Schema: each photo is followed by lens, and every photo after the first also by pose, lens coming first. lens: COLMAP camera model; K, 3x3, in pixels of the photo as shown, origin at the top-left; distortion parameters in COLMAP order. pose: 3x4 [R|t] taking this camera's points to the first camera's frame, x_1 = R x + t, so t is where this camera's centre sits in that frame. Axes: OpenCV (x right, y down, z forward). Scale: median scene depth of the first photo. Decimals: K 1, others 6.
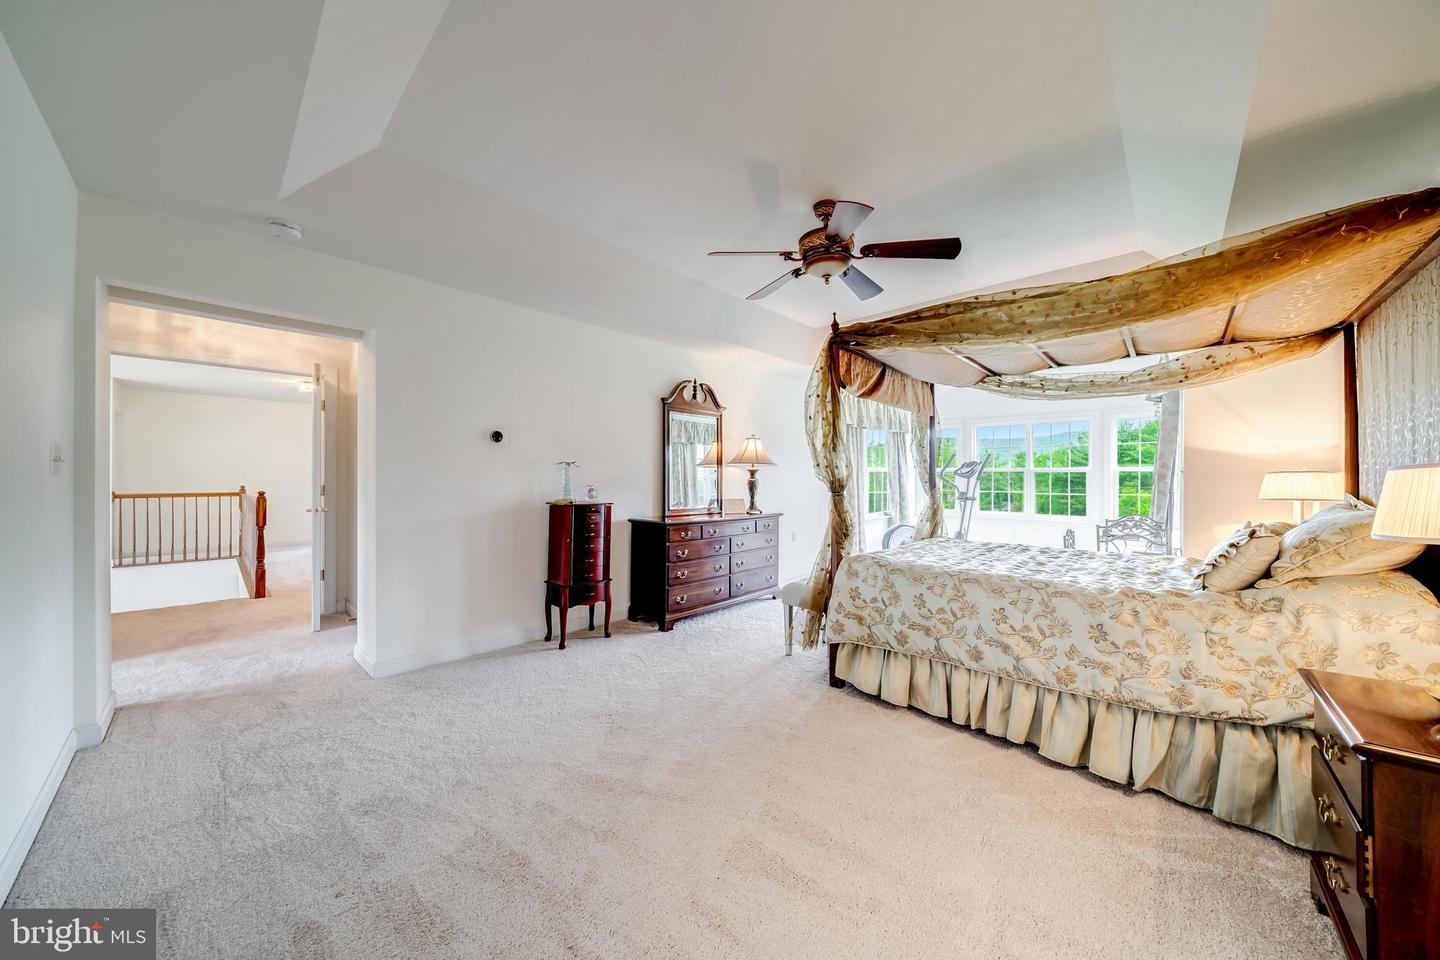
lens RADIAL K [[495.1, 0, 720.0], [0, 495.1, 480.0], [0, 0, 1]] dist [-0.000979, -0.000059]
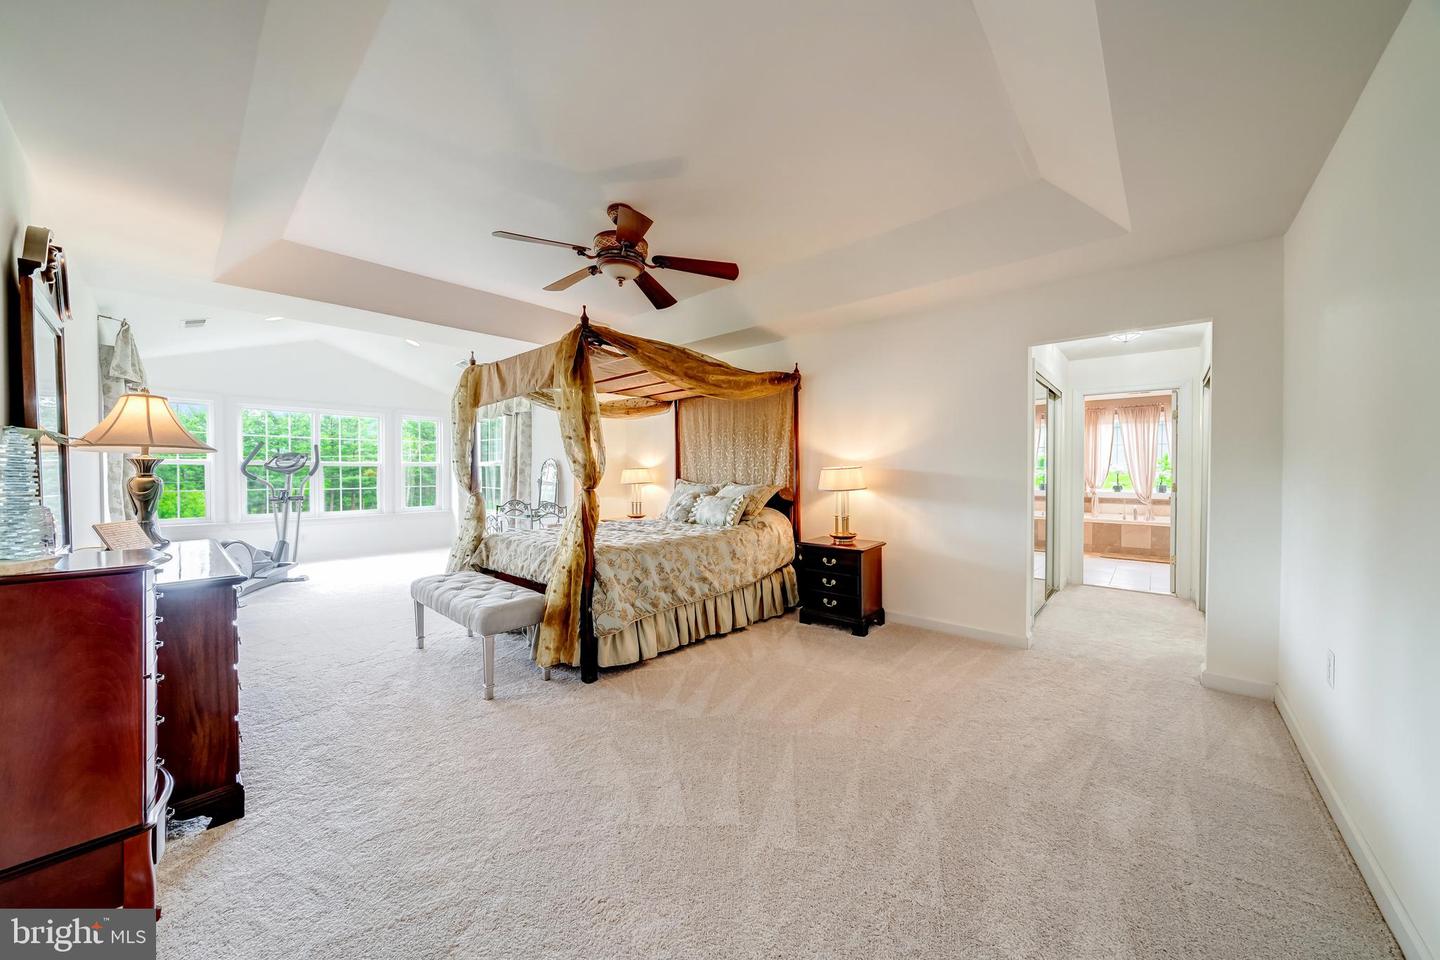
lens RADIAL K [[495.1, 0, 720.0], [0, 495.1, 480.0], [0, 0, 1]] dist [-0.000979, -0.000059]
pose [[-0.026275, -0.022369, 0.999404, -0.853335], [0.007673, 0.999716, 0.022577, -0.013723], [-0.999625, 0.008262, -0.026096, 0.845907]]
